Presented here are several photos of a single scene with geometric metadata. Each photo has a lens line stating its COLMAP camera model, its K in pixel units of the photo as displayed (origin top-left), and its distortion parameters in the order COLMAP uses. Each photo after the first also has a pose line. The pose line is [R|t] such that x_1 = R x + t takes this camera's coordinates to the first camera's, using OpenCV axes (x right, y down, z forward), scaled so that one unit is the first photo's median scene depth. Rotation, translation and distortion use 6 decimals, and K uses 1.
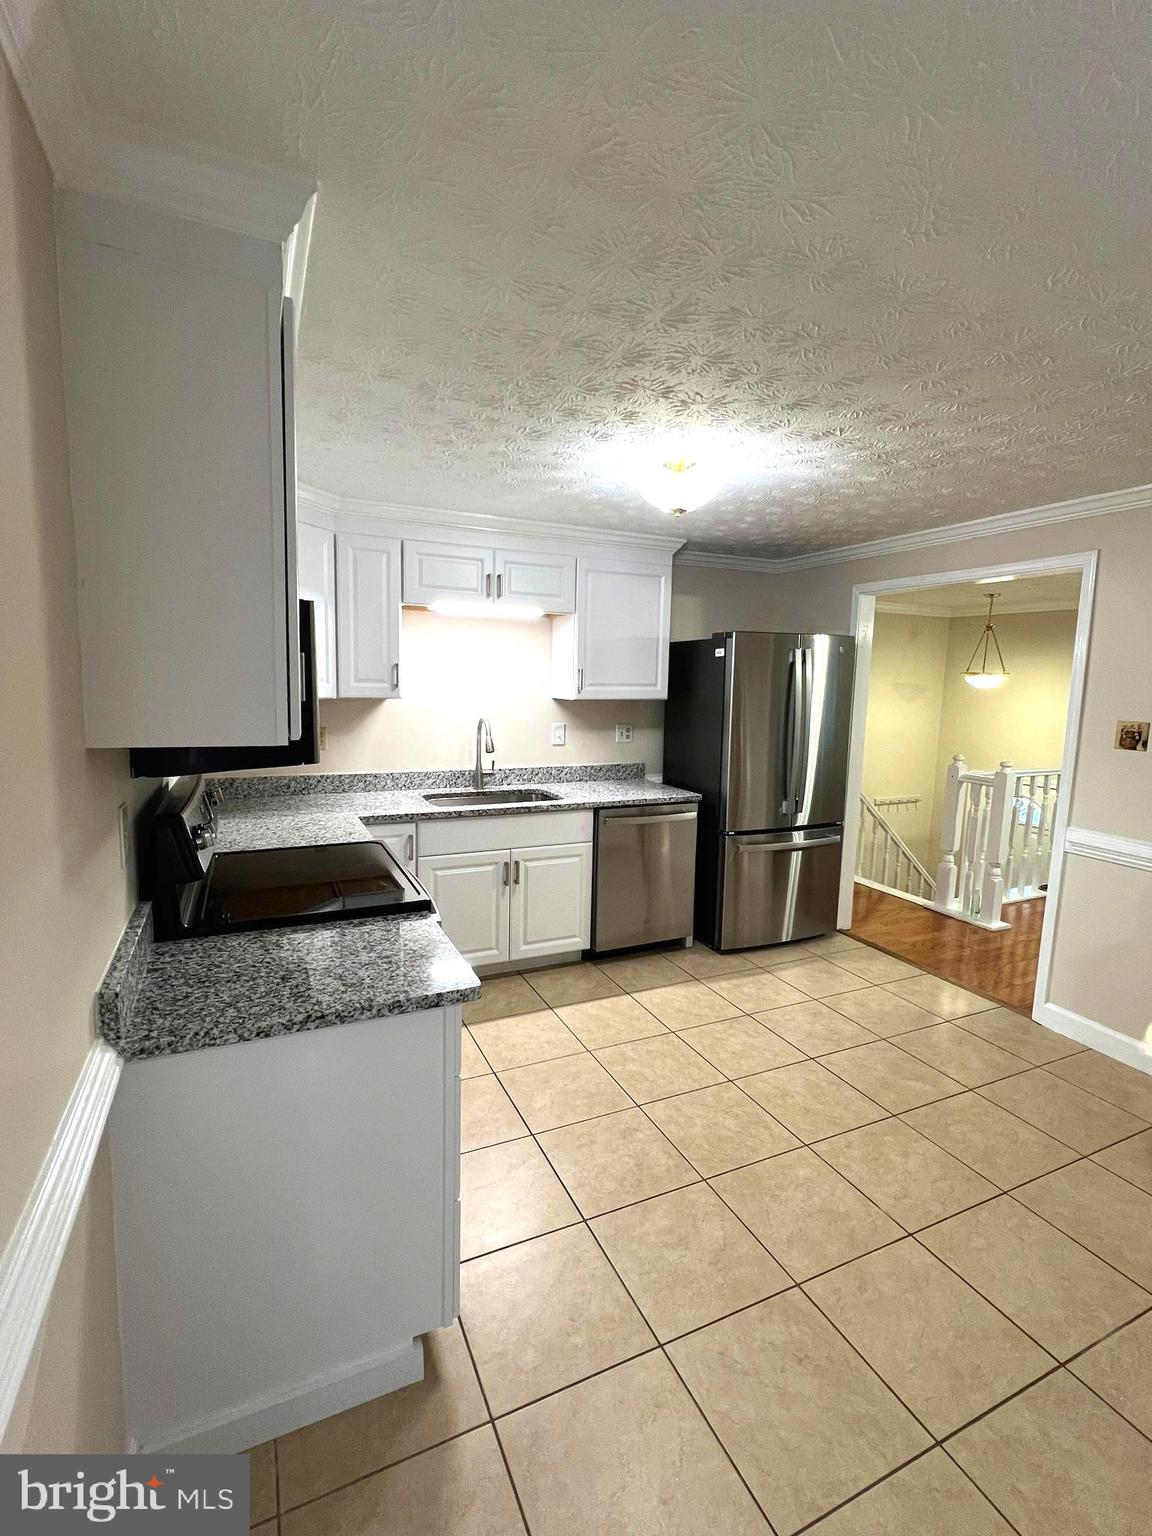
lens RADIAL K [[699.7, 0, 576.0], [0, 699.7, 768.0], [0, 0, 1]] dist [-0.002200, -0.000269]
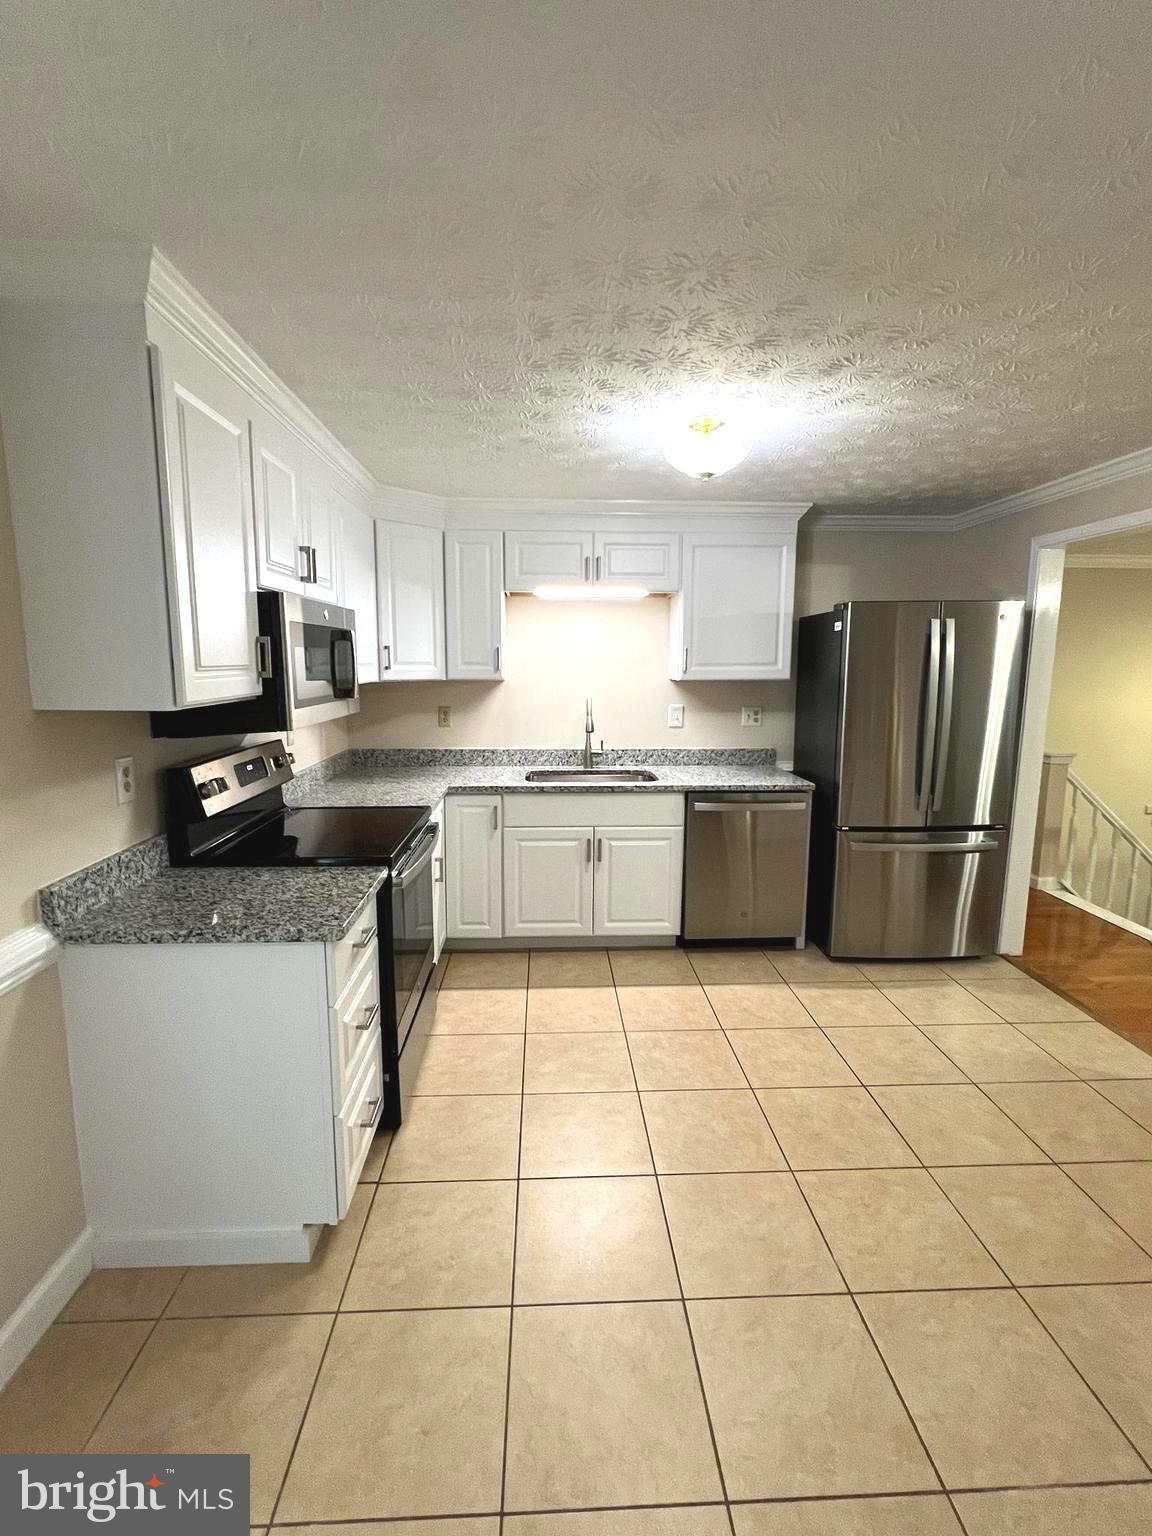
lens RADIAL K [[699.7, 0, 576.0], [0, 699.7, 768.0], [0, 0, 1]] dist [-0.002200, -0.000269]
pose [[0.925024, 0.039898, -0.377808, 0.250209], [-0.032679, 0.999140, 0.025503, 0.004744], [0.378501, -0.011244, 0.925533, 0.043313]]
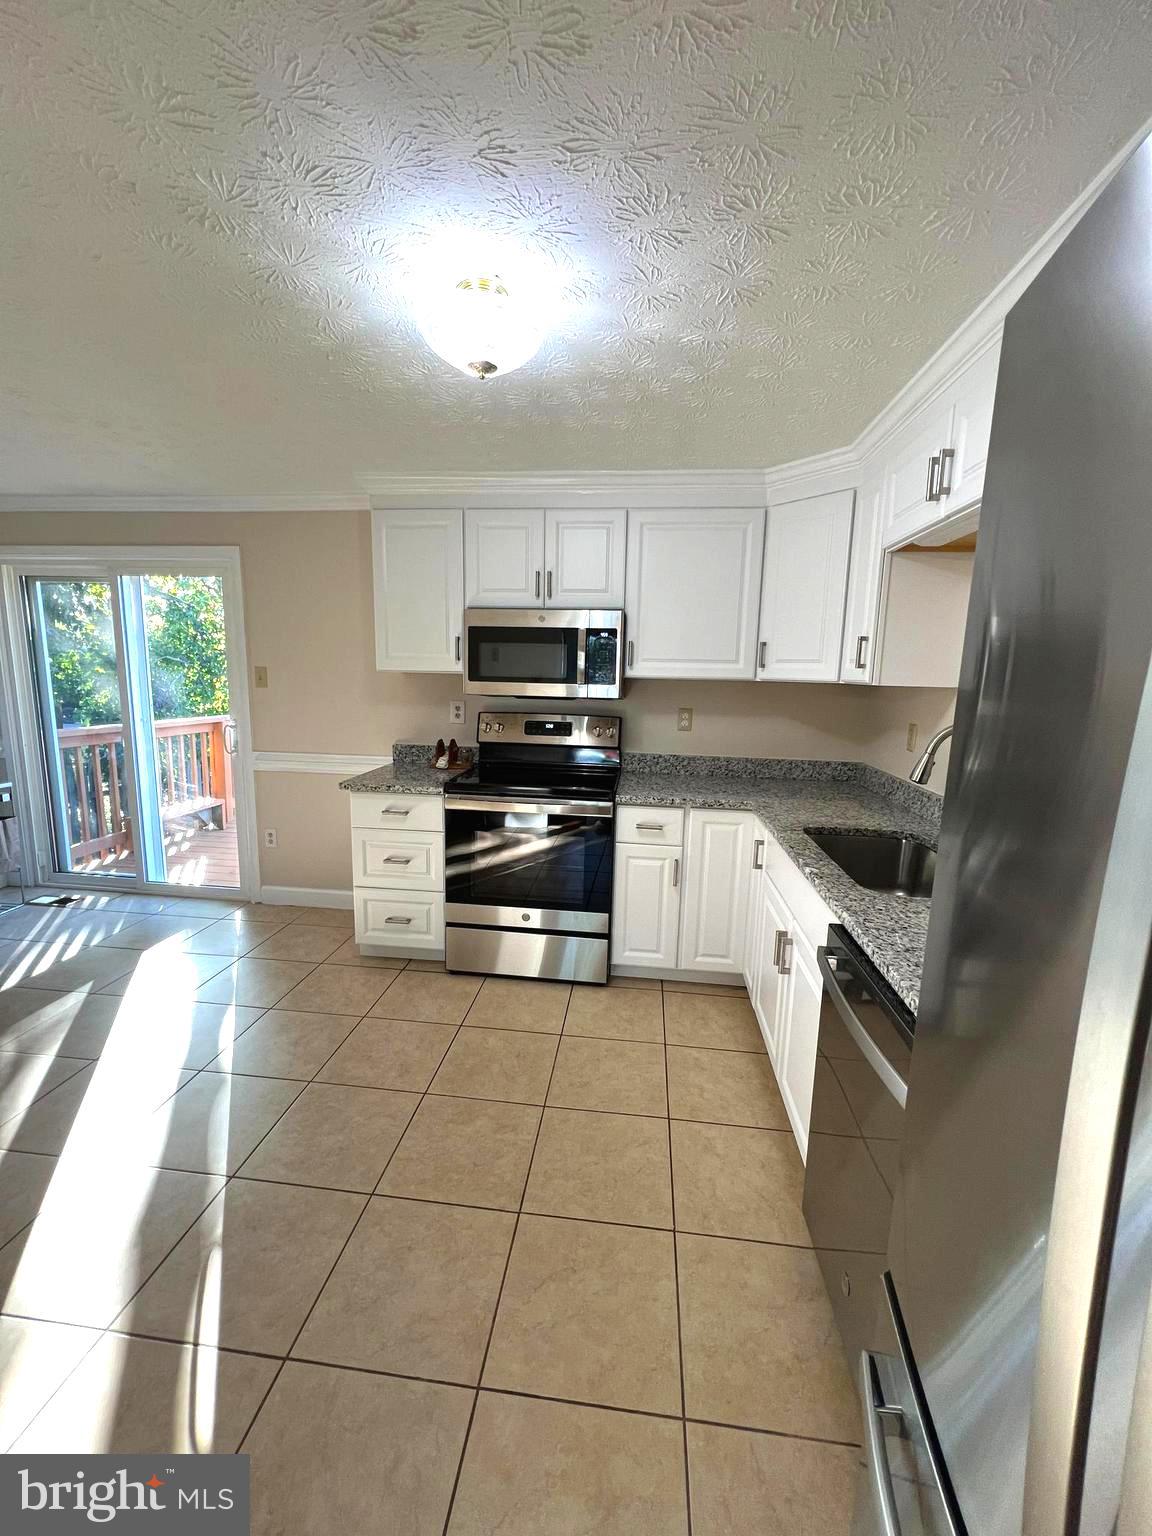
lens RADIAL K [[616.5, 0, 578.0], [0, 616.5, 772.6], [0, 0, 1]] dist [0.001564, 0.000027]
pose [[-0.517941, 0.103379, -0.849147, 0.444213], [-0.148939, 0.966610, 0.208525, -0.094322], [0.842350, 0.234475, -0.485250, 1.019380]]
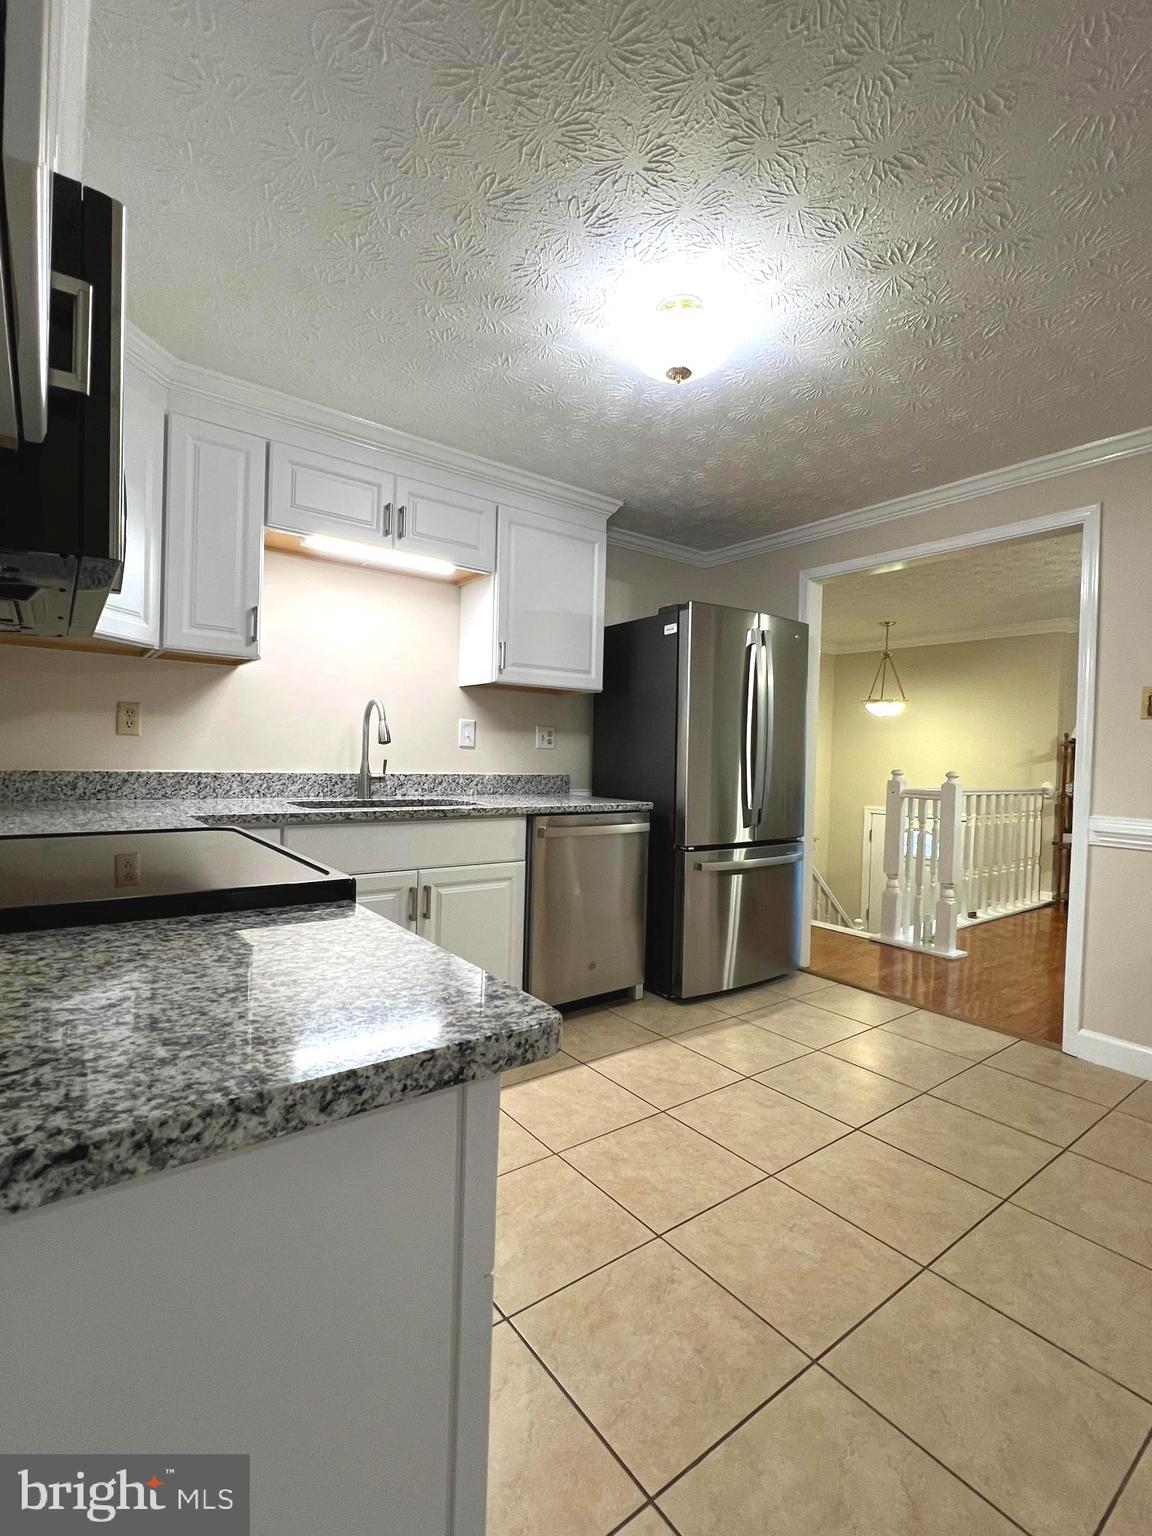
lens RADIAL K [[699.7, 0, 576.0], [0, 699.7, 768.0], [0, 0, 1]] dist [-0.002200, -0.000269]
pose [[0.977122, 0.000931, 0.212677, -0.083346], [0.021785, 0.994293, -0.104438, 0.086191], [-0.211560, 0.106682, 0.971525, 0.244418]]
